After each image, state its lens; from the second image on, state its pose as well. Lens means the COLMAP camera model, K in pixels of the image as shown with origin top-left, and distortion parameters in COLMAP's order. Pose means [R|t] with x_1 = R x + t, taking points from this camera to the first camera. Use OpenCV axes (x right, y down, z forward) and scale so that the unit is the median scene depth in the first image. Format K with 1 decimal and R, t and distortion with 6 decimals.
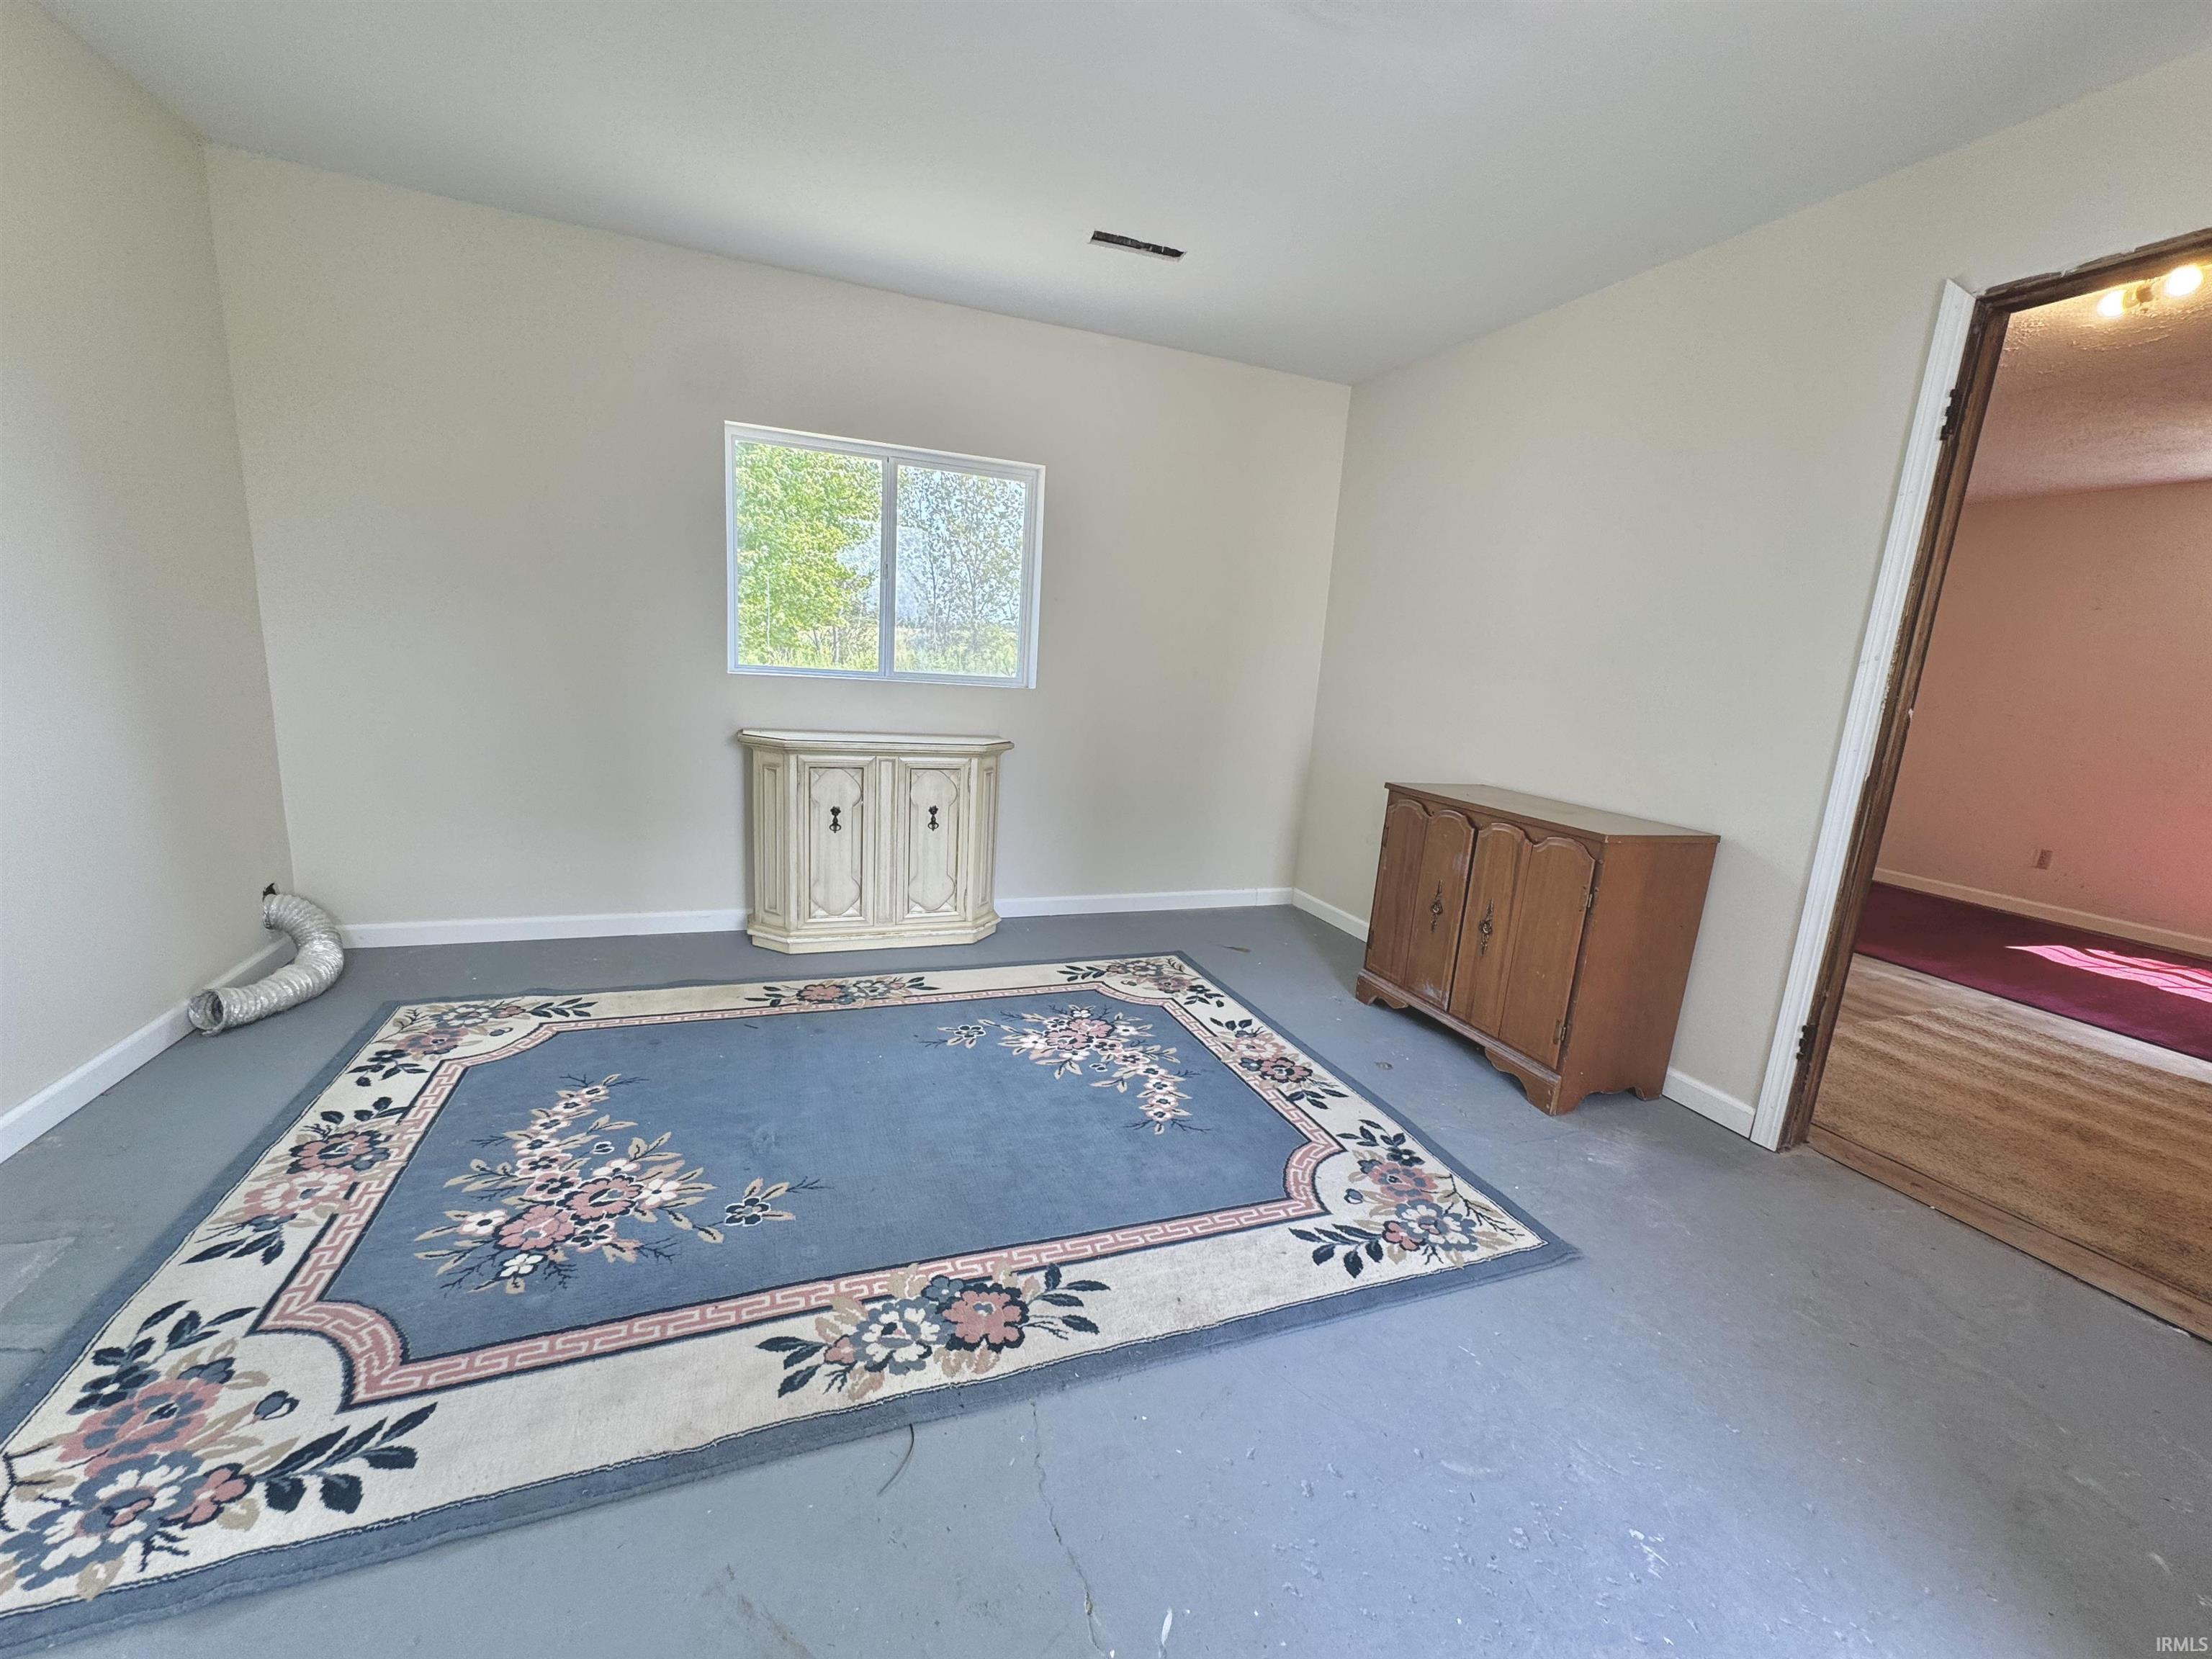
lens RADIAL K [[899.5, 0, 1128.7], [0, 899.5, 823.8], [0, 0, 1]] dist [-0.002075, 0.001015]
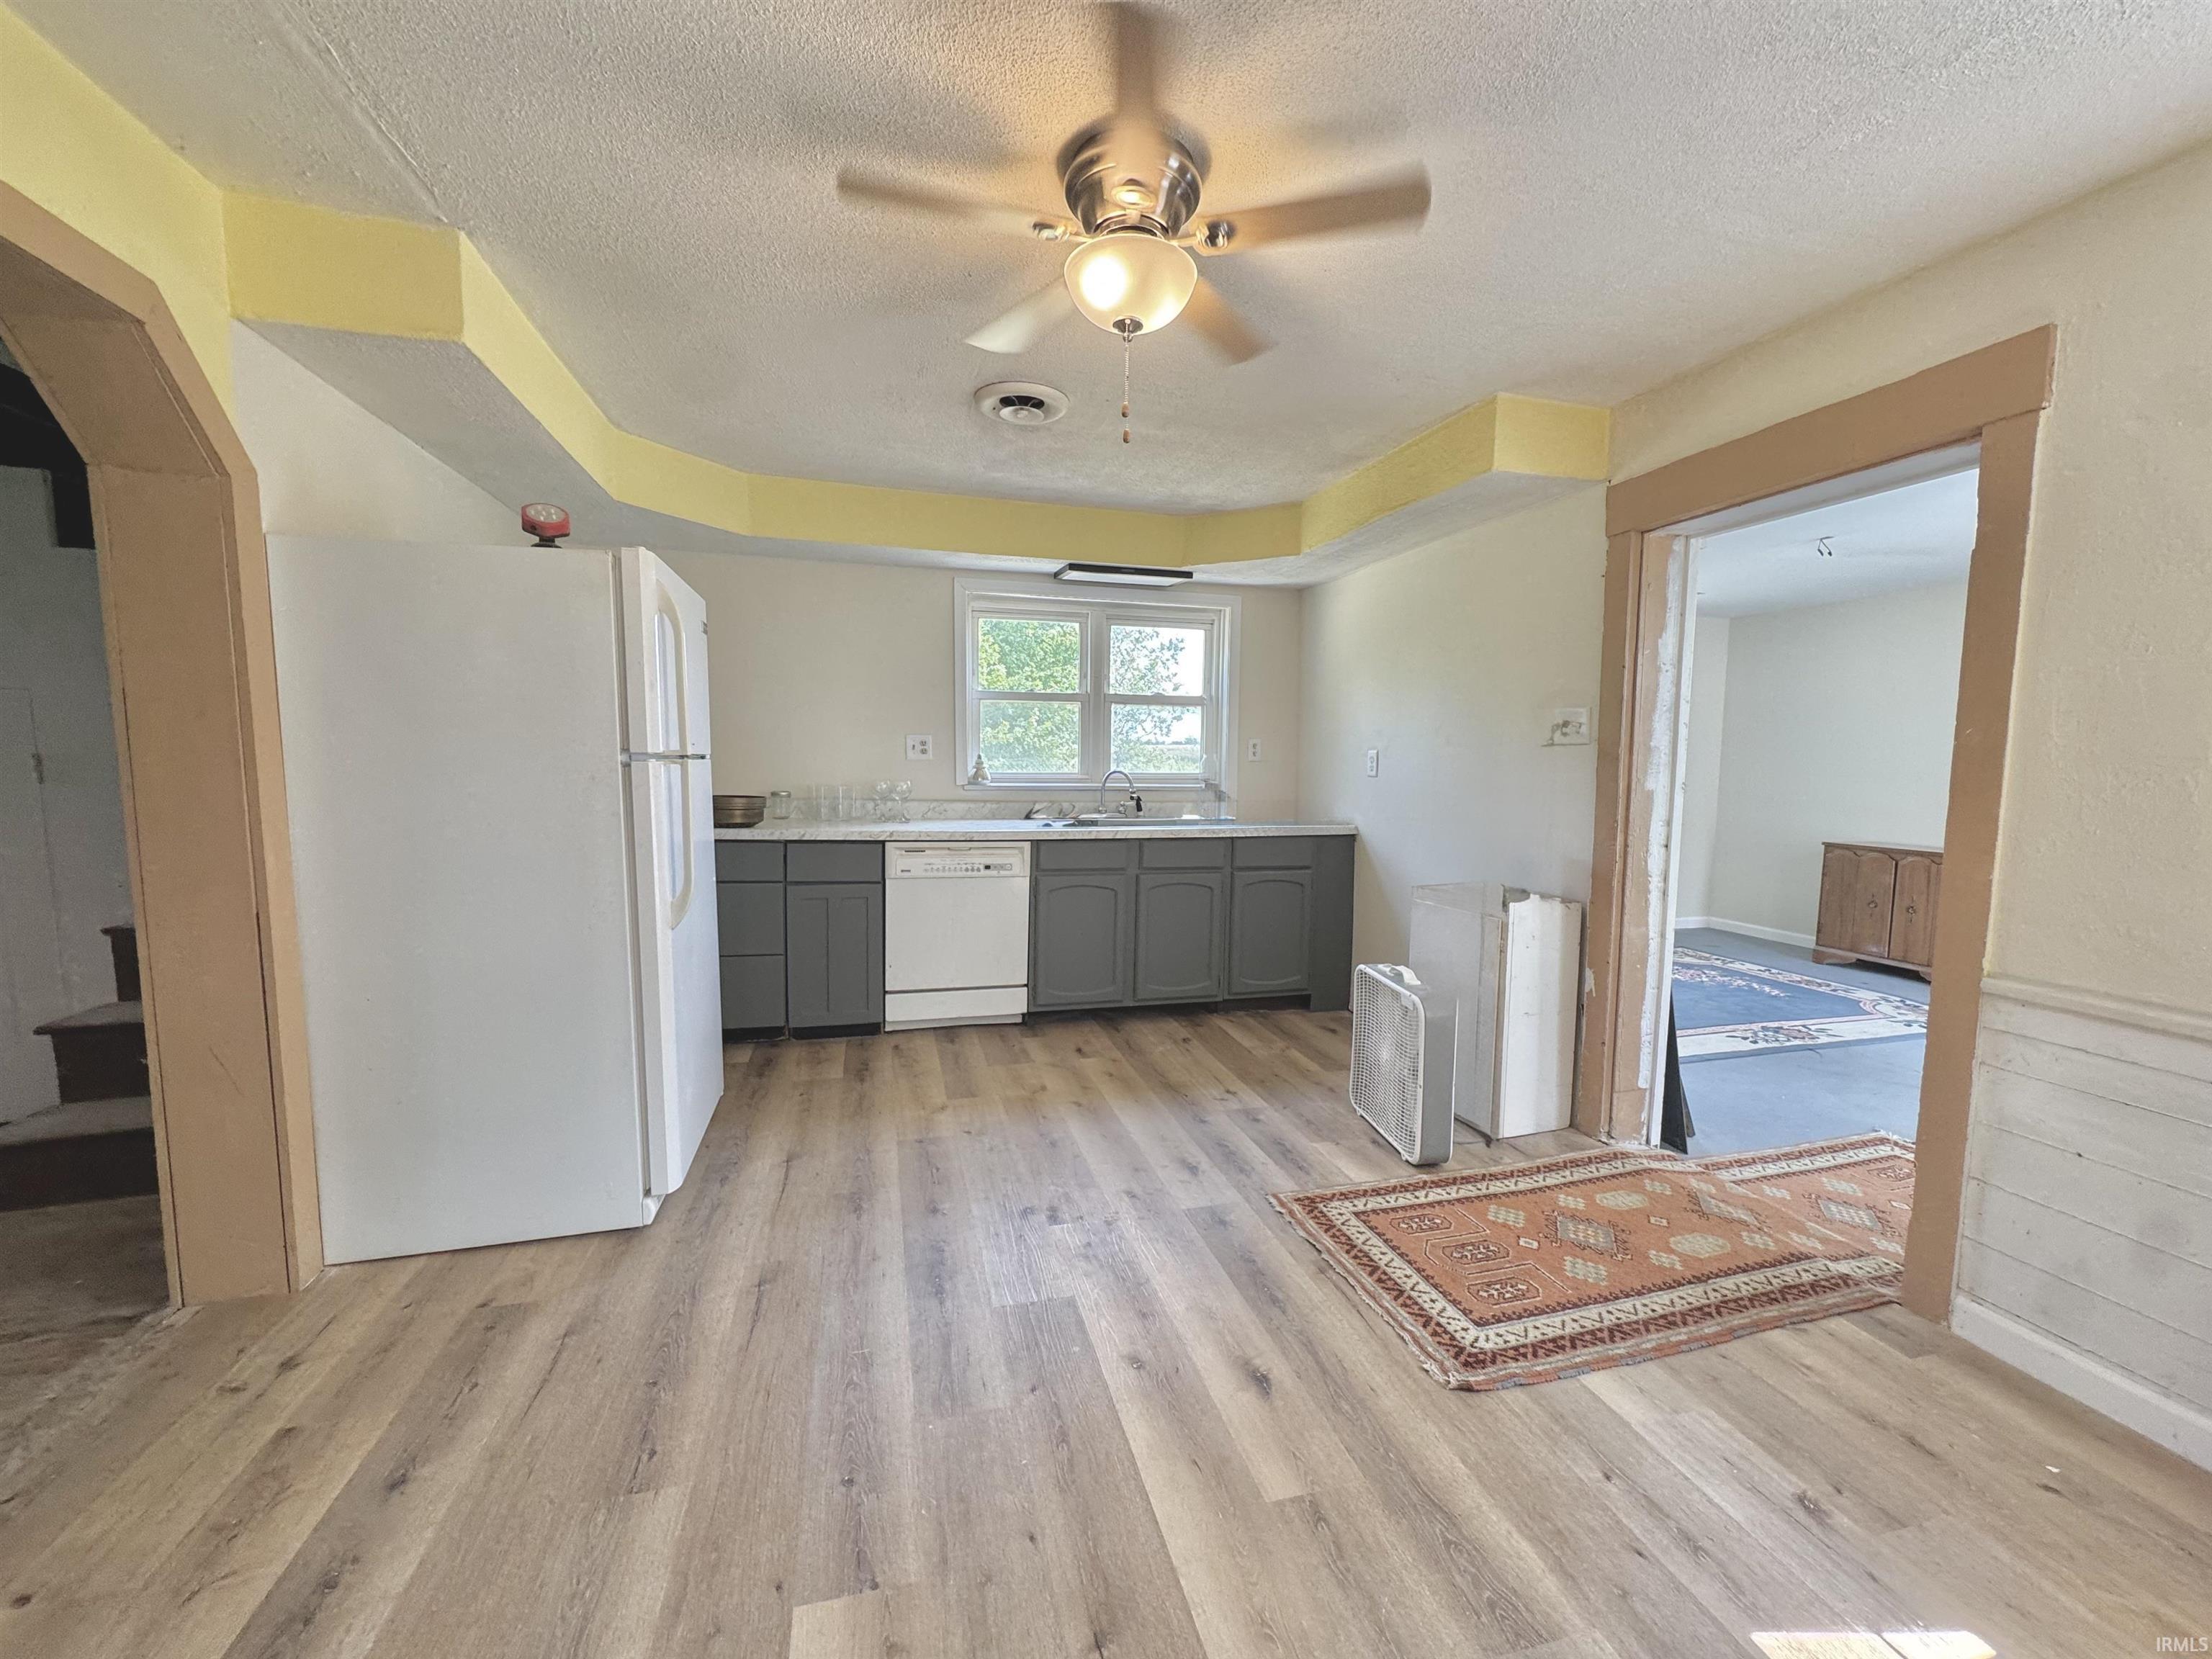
lens RADIAL K [[899.5, 0, 1119.7], [0, 899.5, 823.0], [0, 0, 1]] dist [-0.002075, 0.001015]
pose [[0.991156, -0.053050, -0.121637, -1.363671], [0.038398, 0.992057, -0.119782, 0.121298], [0.127026, 0.114052, 0.985321, -1.507397]]
